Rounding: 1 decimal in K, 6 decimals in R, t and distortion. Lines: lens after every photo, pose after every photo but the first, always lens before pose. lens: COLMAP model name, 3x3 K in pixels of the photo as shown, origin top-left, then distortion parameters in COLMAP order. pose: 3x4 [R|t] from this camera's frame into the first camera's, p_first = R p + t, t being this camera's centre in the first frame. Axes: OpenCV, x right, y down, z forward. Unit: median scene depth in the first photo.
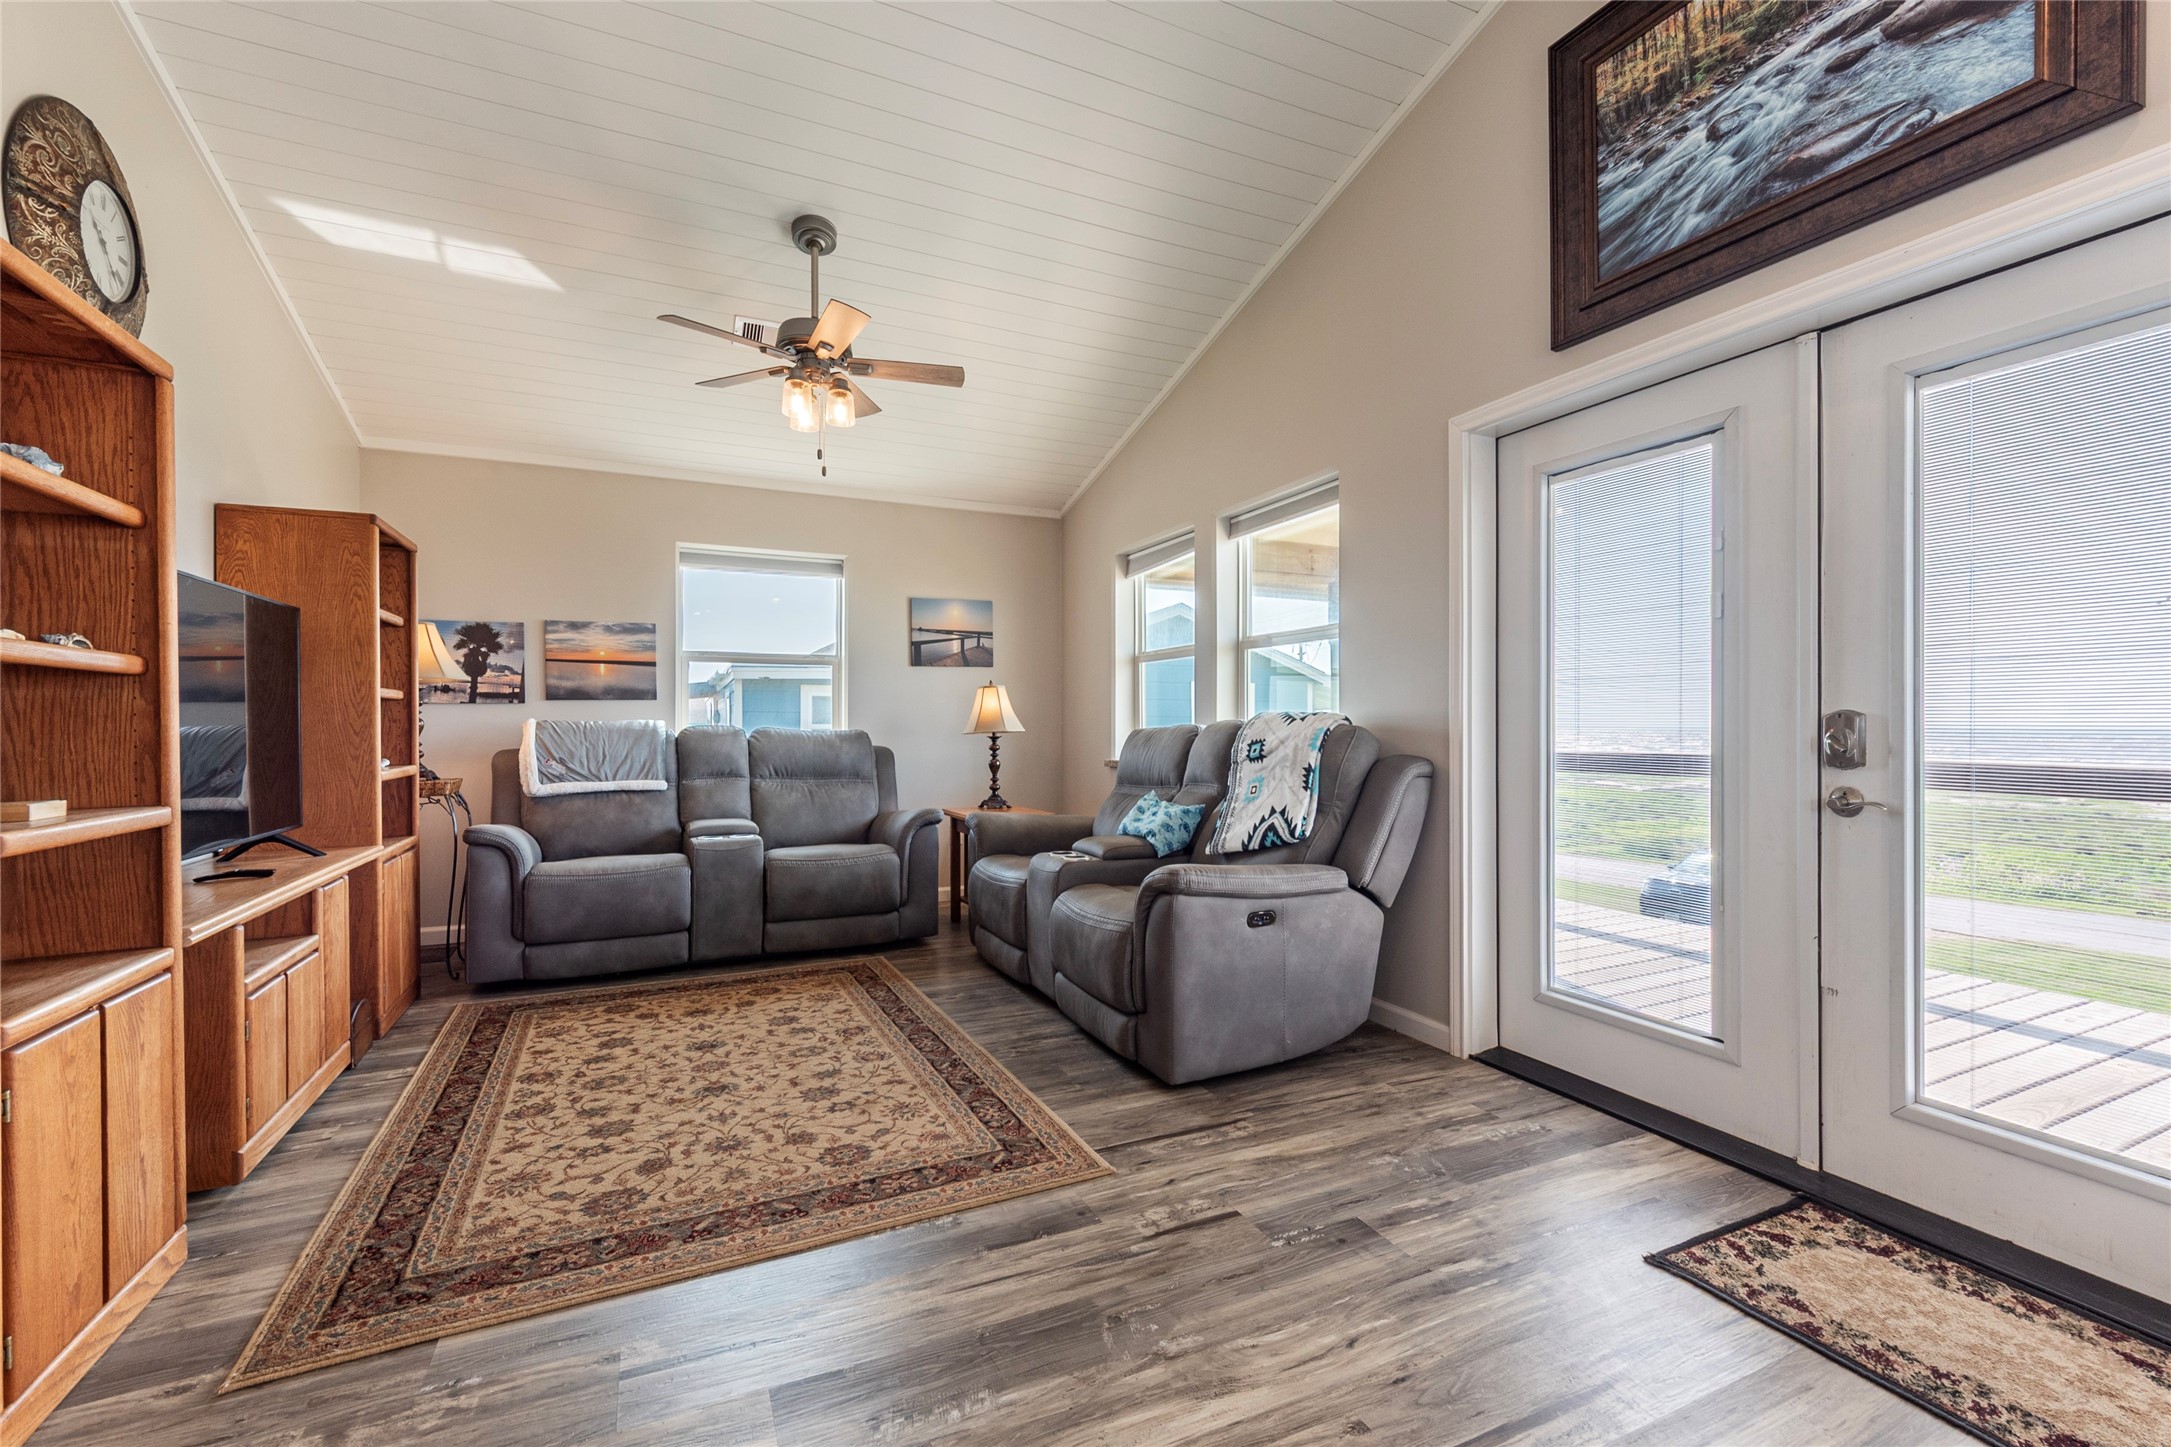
lens RADIAL K [[885.6, 0, 1093.1], [0, 885.6, 723.6], [0, 0, 1]] dist [0.001844, -0.000999]
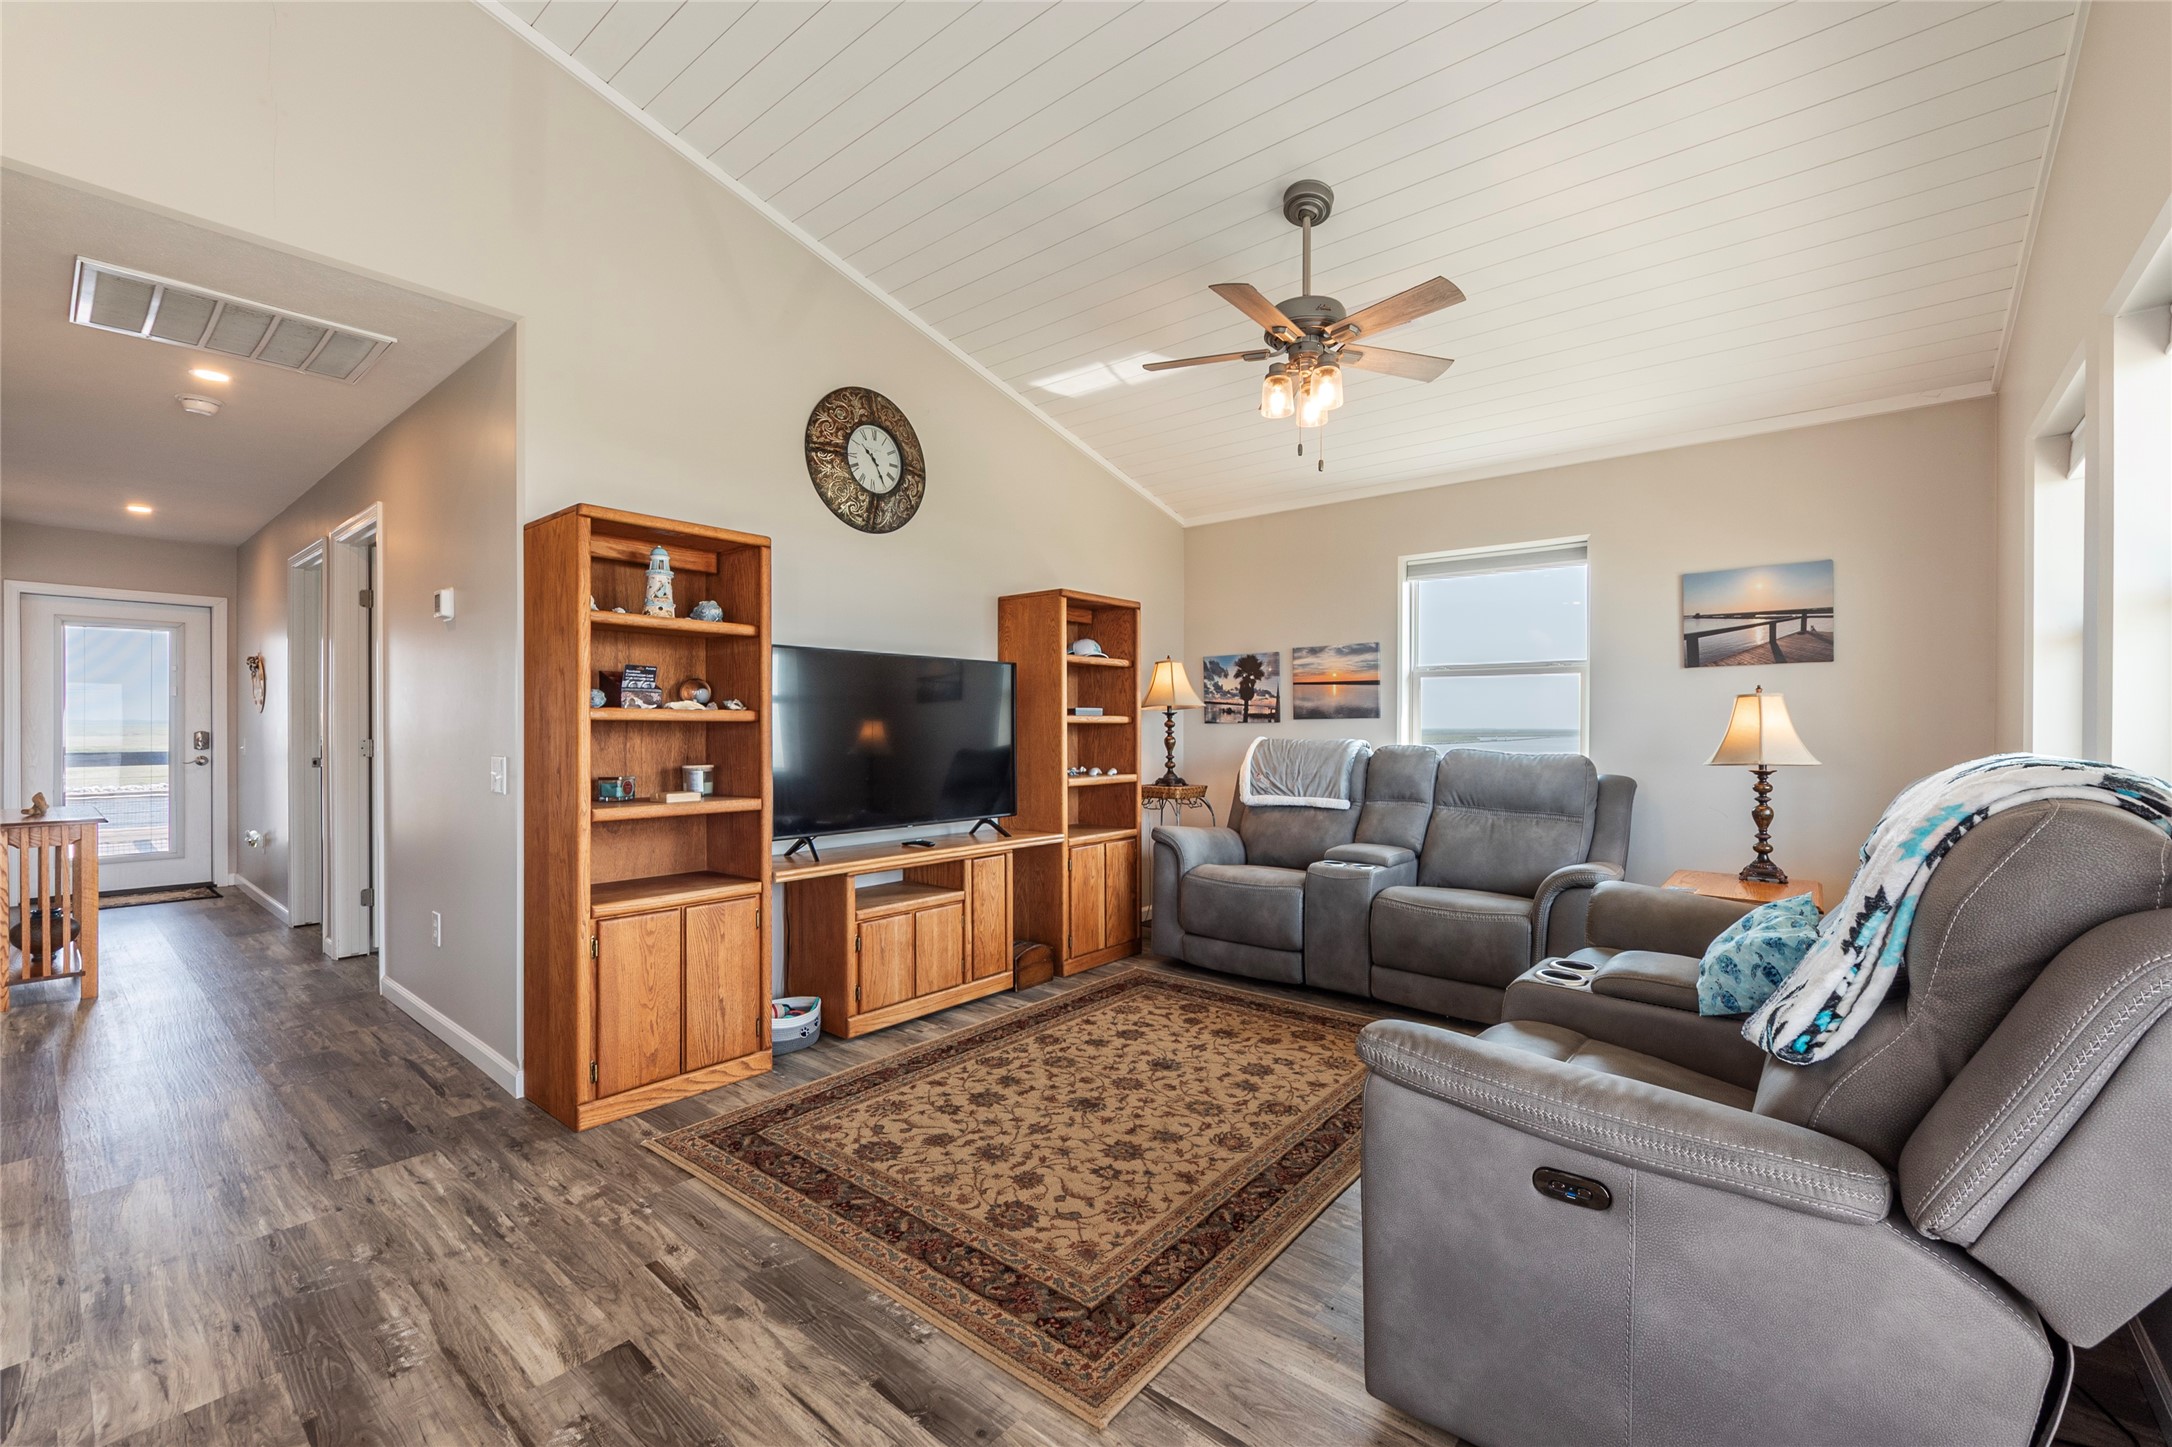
lens RADIAL K [[886.0, 0, 1140.9], [0, 886.0, 729.2], [0, 0, 1]] dist [0.001844, -0.000999]
pose [[0.453632, 0.007024, -0.891161, 0.431870], [-0.004980, 0.999973, 0.005347, -0.028383], [0.891175, 0.002012, 0.453655, 0.474676]]
